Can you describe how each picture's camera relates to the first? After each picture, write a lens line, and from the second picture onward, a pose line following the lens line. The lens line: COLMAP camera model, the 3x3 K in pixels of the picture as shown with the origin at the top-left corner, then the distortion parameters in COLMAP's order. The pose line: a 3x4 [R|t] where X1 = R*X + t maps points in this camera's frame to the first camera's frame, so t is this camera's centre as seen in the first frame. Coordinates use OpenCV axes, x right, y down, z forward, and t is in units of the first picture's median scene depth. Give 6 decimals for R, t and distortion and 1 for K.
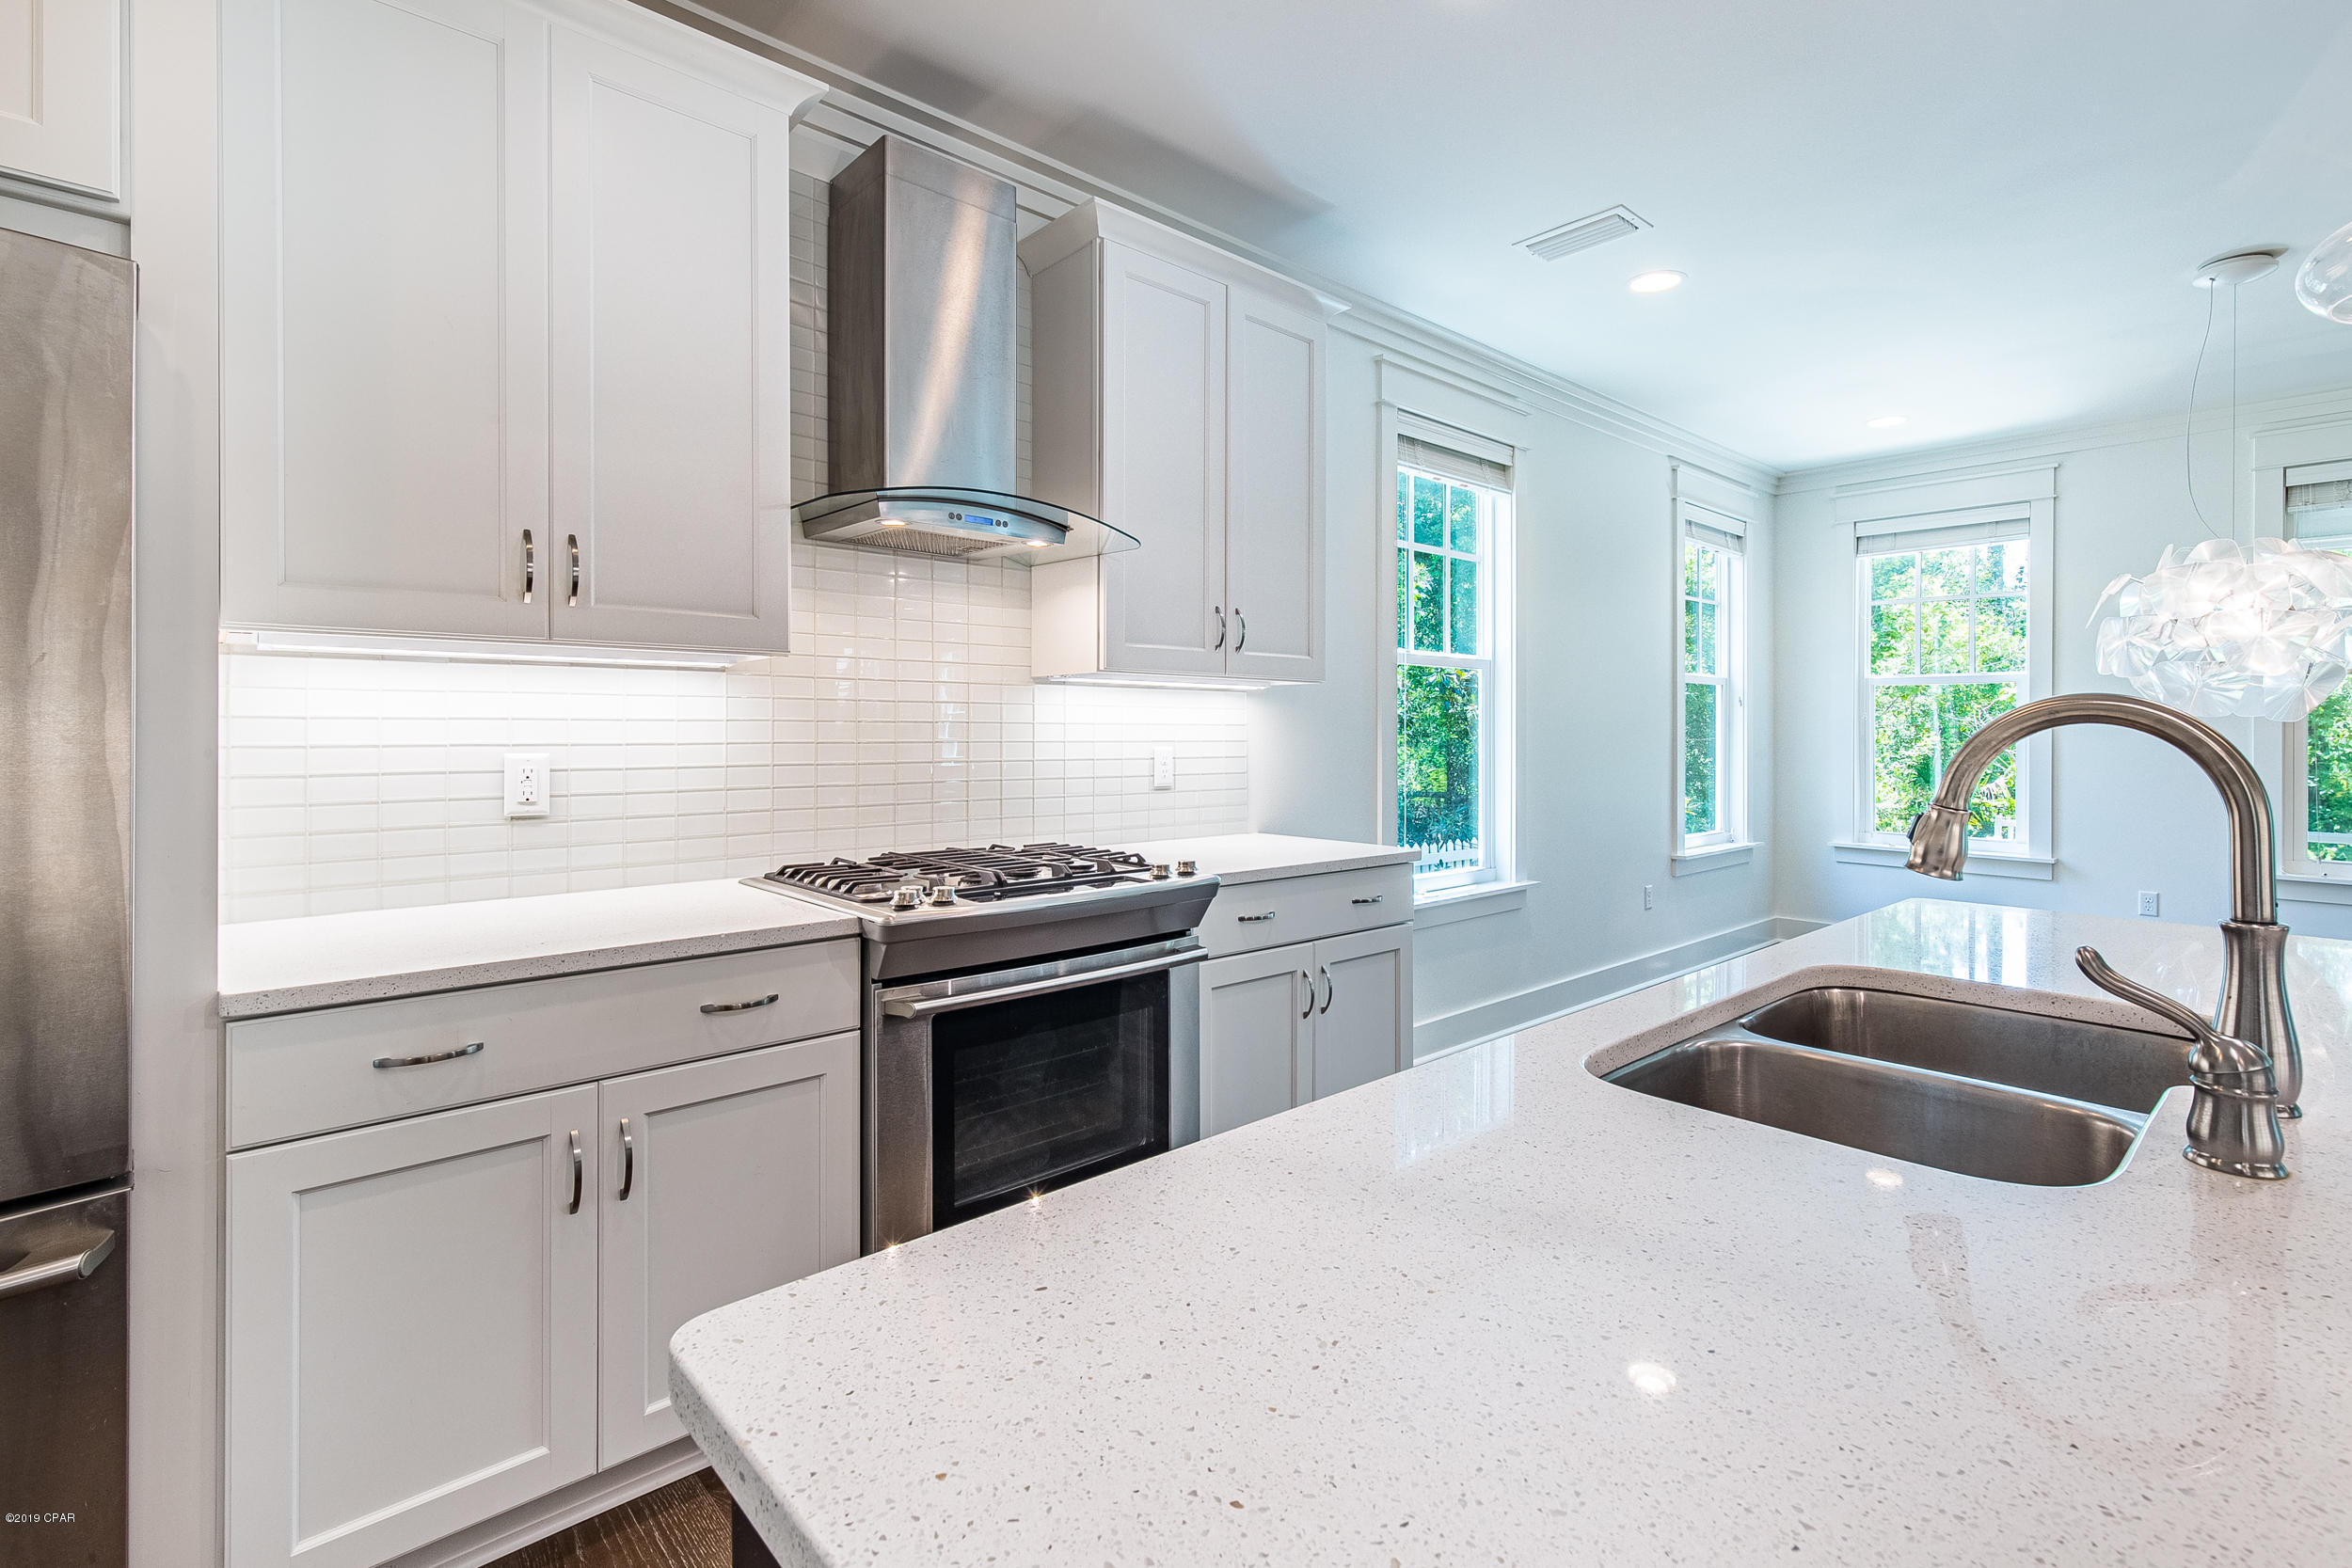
lens RADIAL K [[1093.3, 0, 1232.1], [0, 1093.3, 742.8], [0, 0, 1]] dist [0.010560, -0.000239]
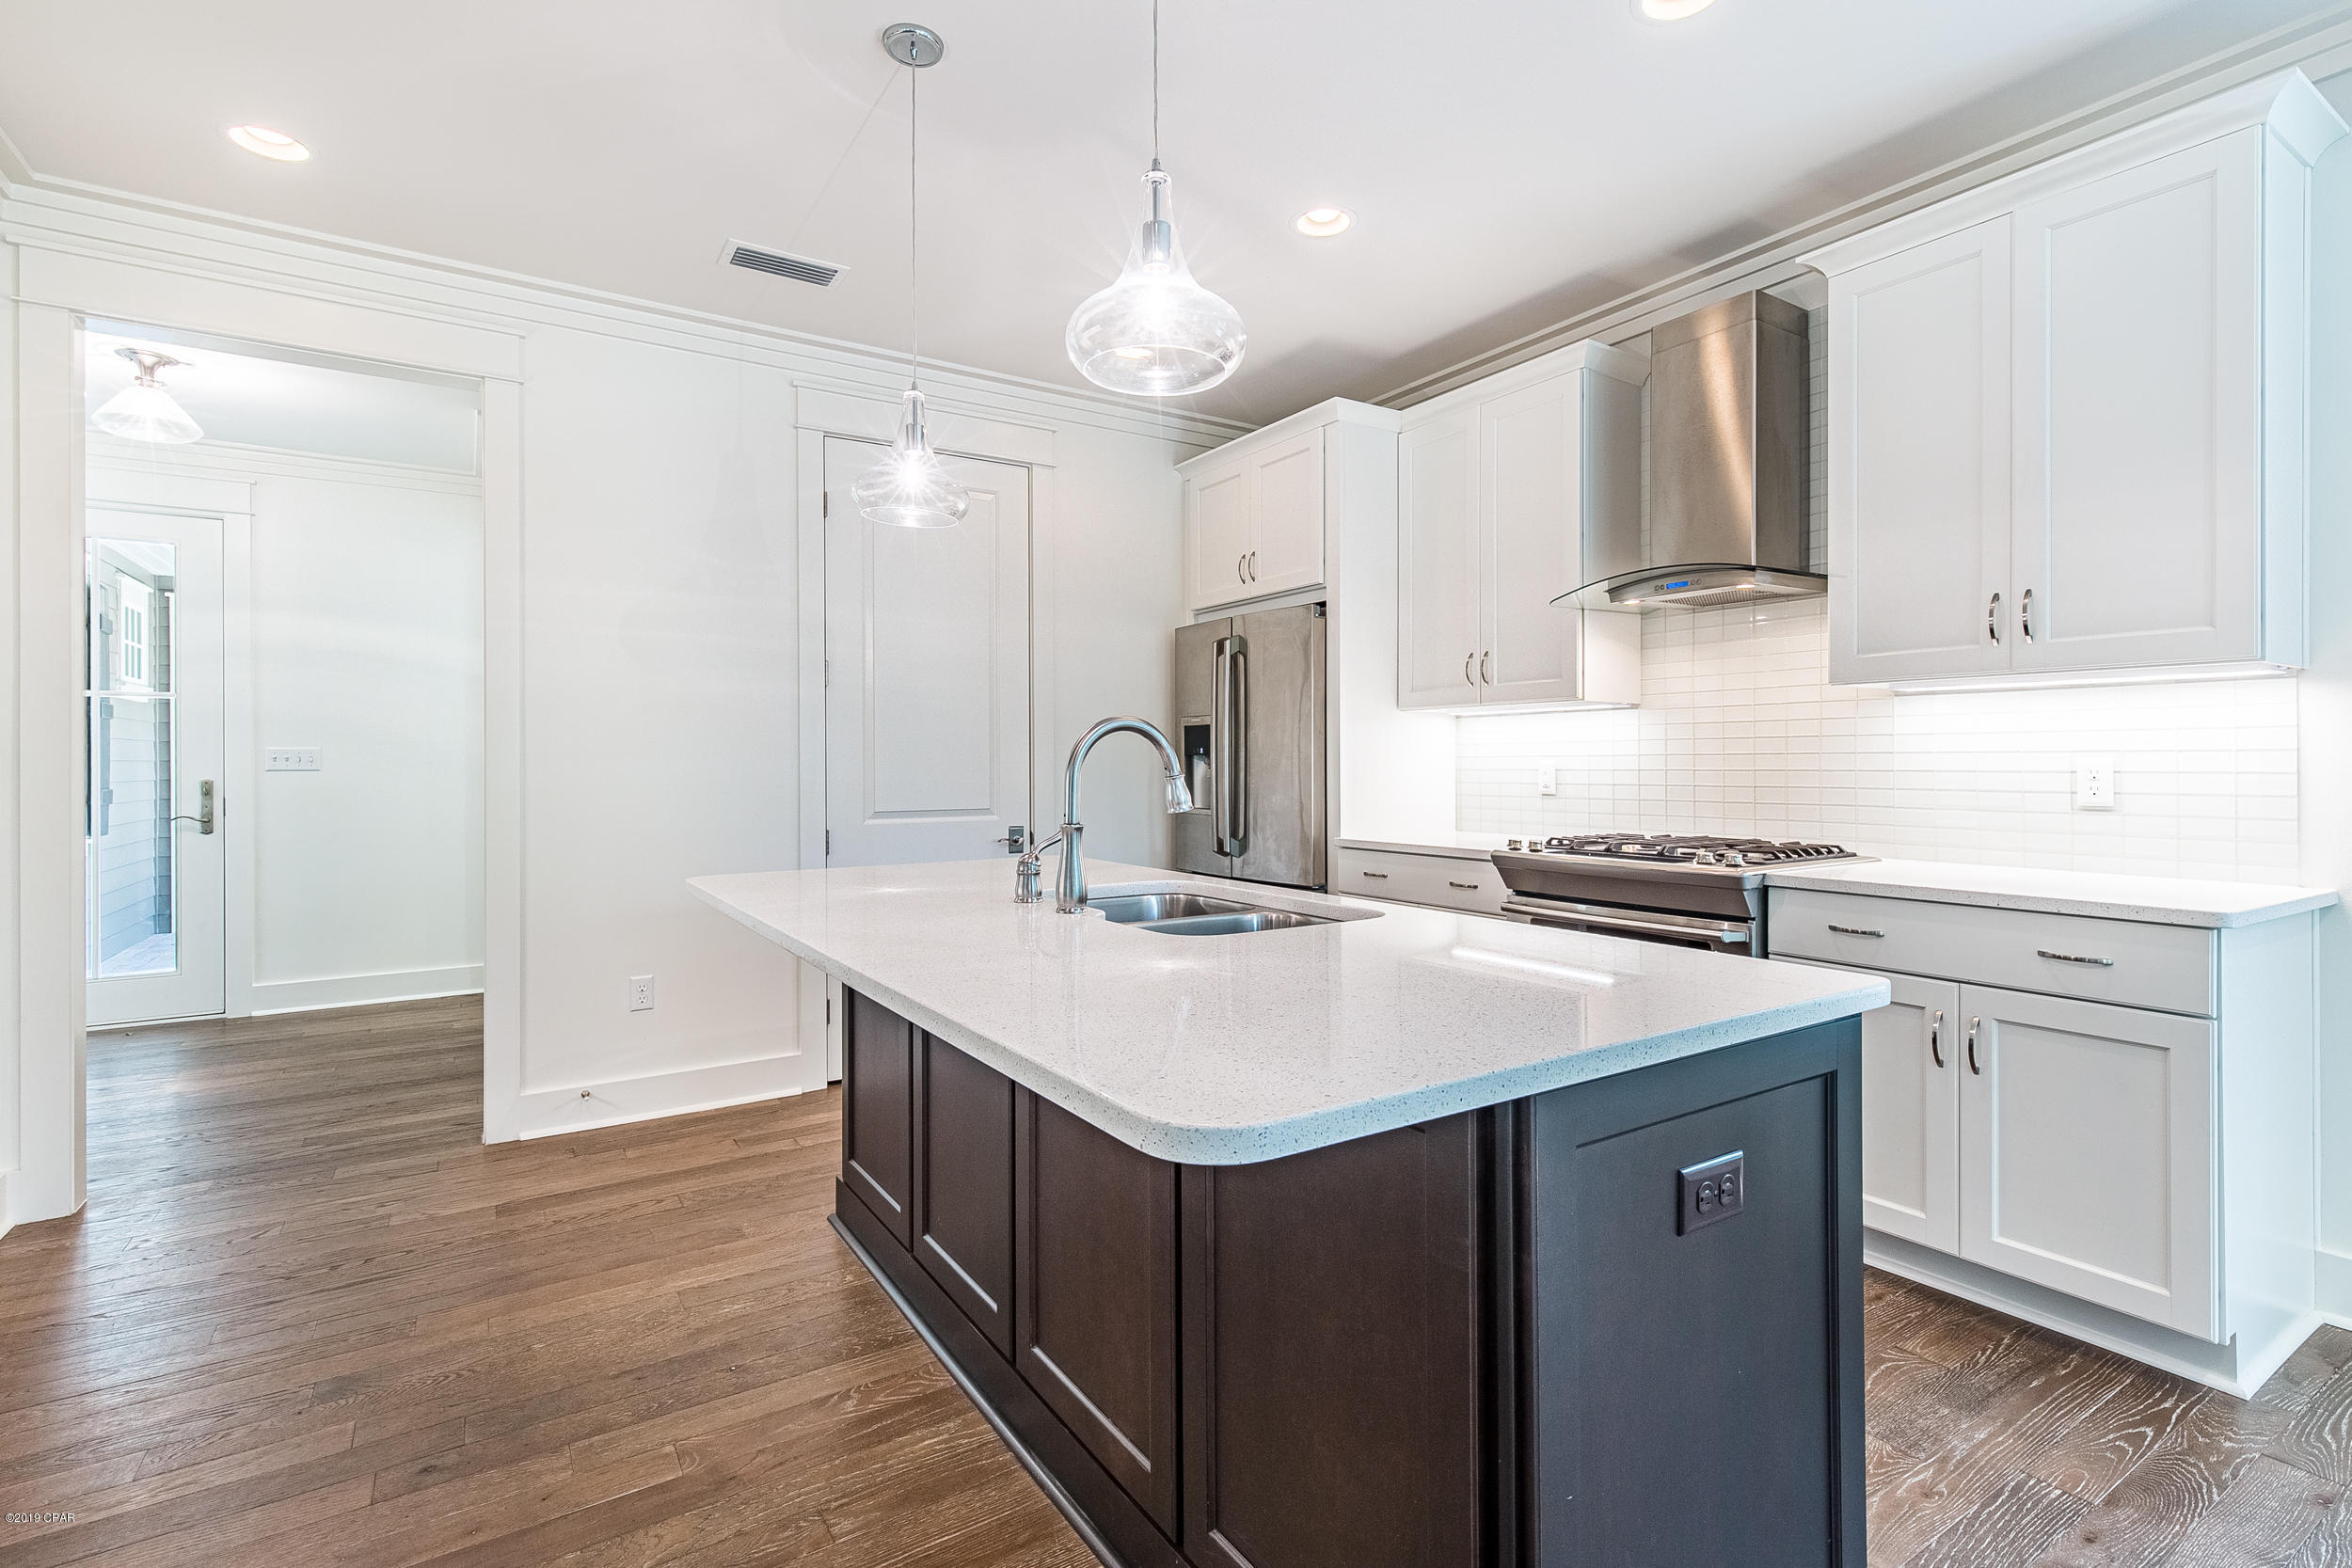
lens RADIAL K [[1093.3, 0, 1196.5], [0, 1093.3, 763.9], [0, 0, 1]] dist [0.010560, -0.000239]
pose [[-0.163244, 0.000063, -0.986586, 1.087193], [-0.003786, 0.999993, 0.000690, 0.013697], [0.986578, 0.003848, -0.163243, 0.598233]]
